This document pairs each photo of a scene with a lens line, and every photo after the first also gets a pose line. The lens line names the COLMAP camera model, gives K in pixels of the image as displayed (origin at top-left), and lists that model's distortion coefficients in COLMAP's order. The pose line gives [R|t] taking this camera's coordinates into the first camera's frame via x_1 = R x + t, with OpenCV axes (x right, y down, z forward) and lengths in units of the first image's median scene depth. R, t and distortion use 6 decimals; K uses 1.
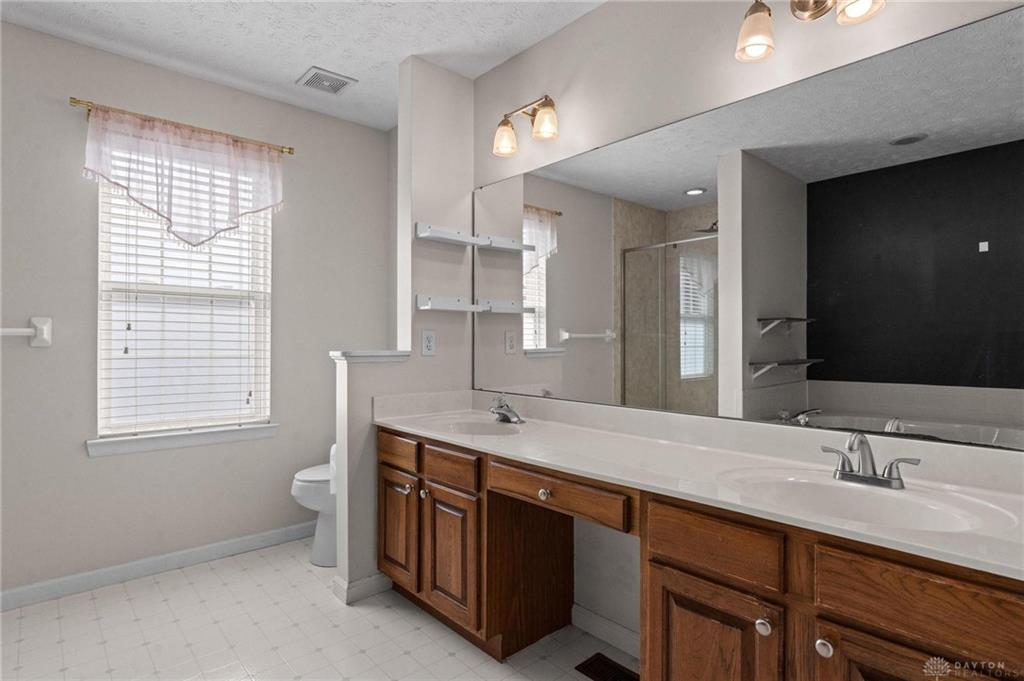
lens RADIAL K [[534.7, 0, 511.6], [0, 534.7, 340.5], [0, 0, 1]] dist [0.004108, 0.000960]
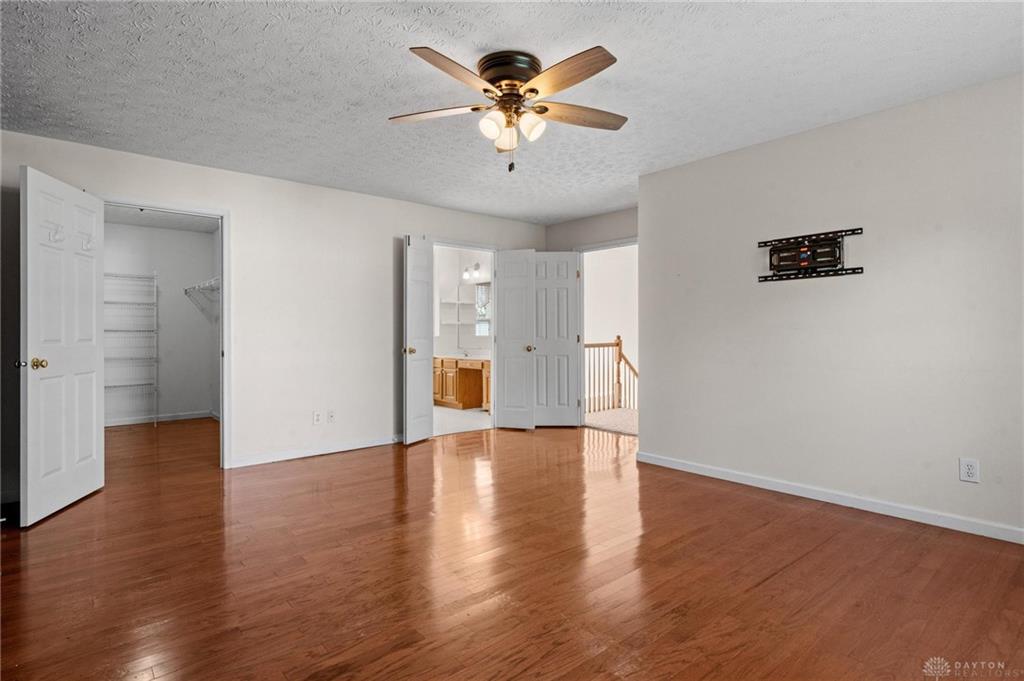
lens RADIAL K [[534.7, 0, 515.3], [0, 534.7, 338.1], [0, 0, 1]] dist [0.004108, 0.000960]
pose [[0.999771, -0.001708, -0.021344, 0.416461], [0.001753, 0.999996, 0.002085, 0.030432], [0.021341, -0.002122, 0.999770, -2.710715]]
